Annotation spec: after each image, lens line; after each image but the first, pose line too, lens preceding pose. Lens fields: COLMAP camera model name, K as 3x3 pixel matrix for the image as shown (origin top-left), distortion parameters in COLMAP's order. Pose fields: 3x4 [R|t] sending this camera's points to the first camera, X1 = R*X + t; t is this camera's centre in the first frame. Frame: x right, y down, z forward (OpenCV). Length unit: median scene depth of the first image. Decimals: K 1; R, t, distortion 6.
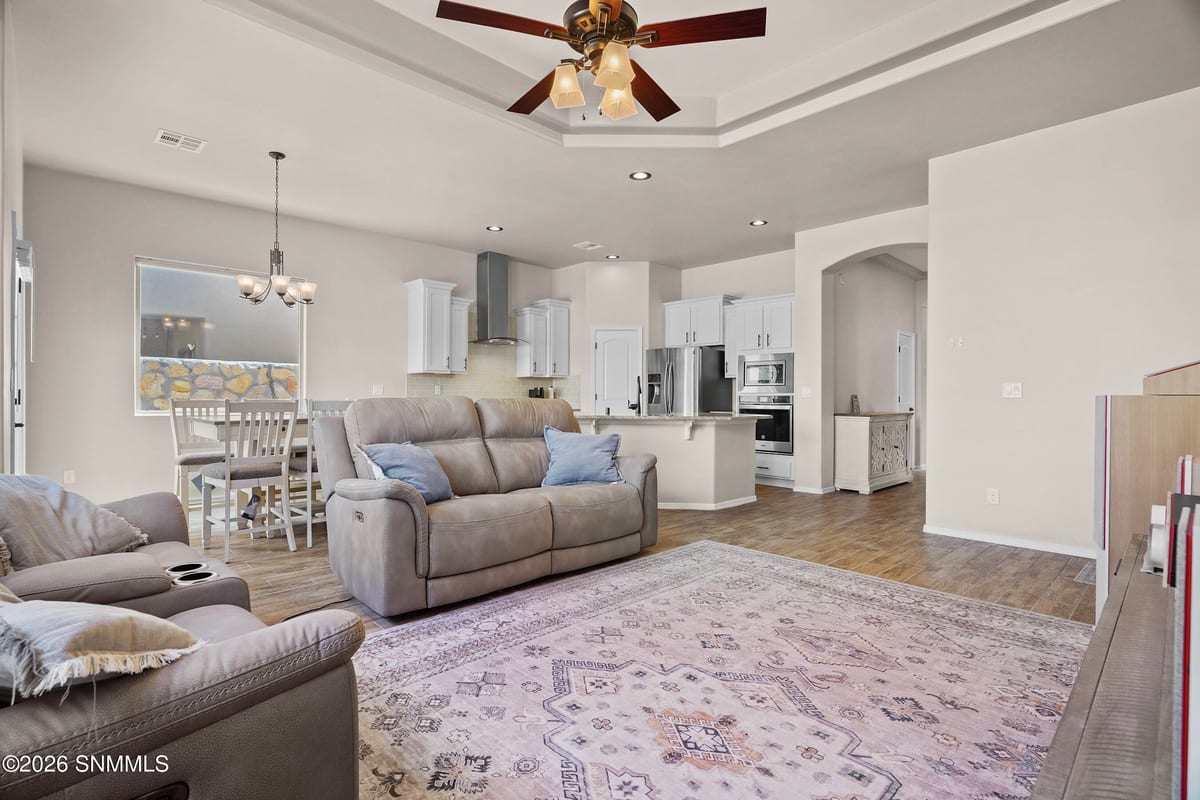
lens RADIAL K [[572.9, 0, 592.8], [0, 572.9, 401.1], [0, 0, 1]] dist [-0.002068, 0.000189]
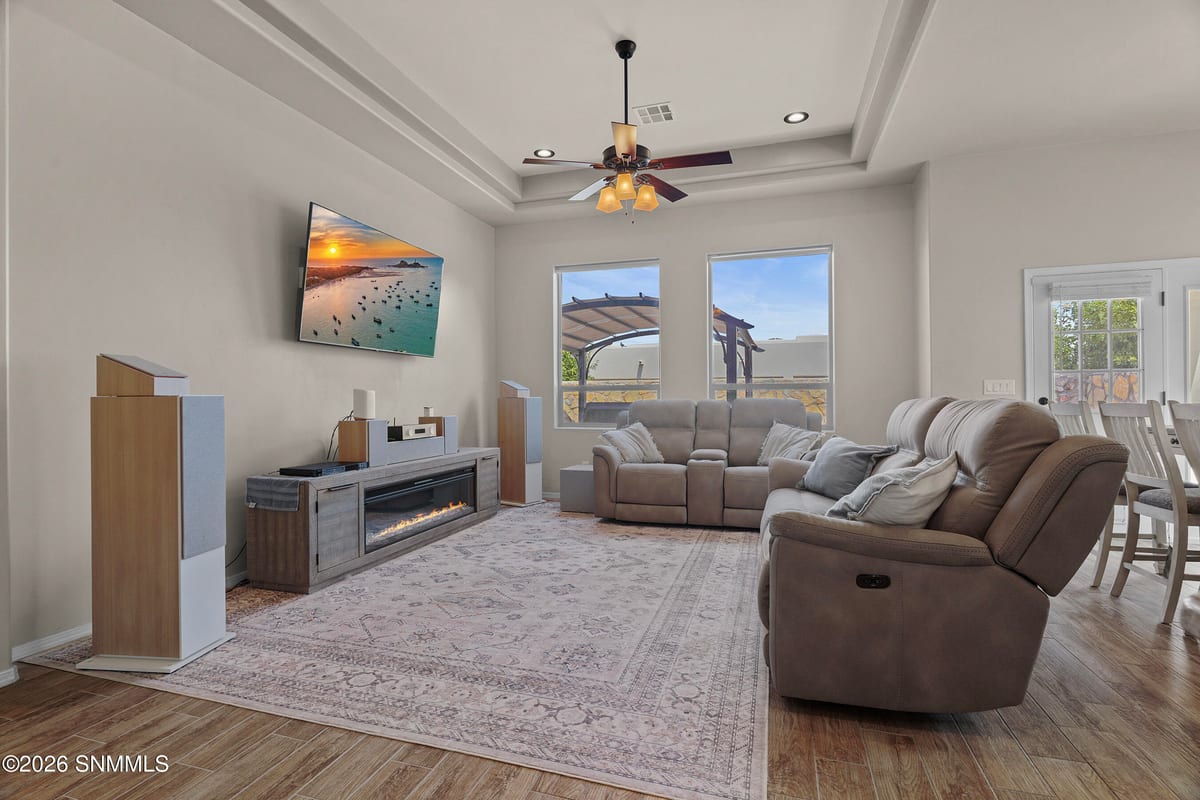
lens RADIAL K [[573.5, 0, 600.0], [0, 573.5, 400.0], [0, 0, 1]] dist [-0.000215, 0.000207]
pose [[-0.872572, 0.001377, -0.488483, 0.803317], [-0.000481, 0.999993, 0.003679, -0.009421], [0.488485, 0.003446, -0.872566, 2.243913]]
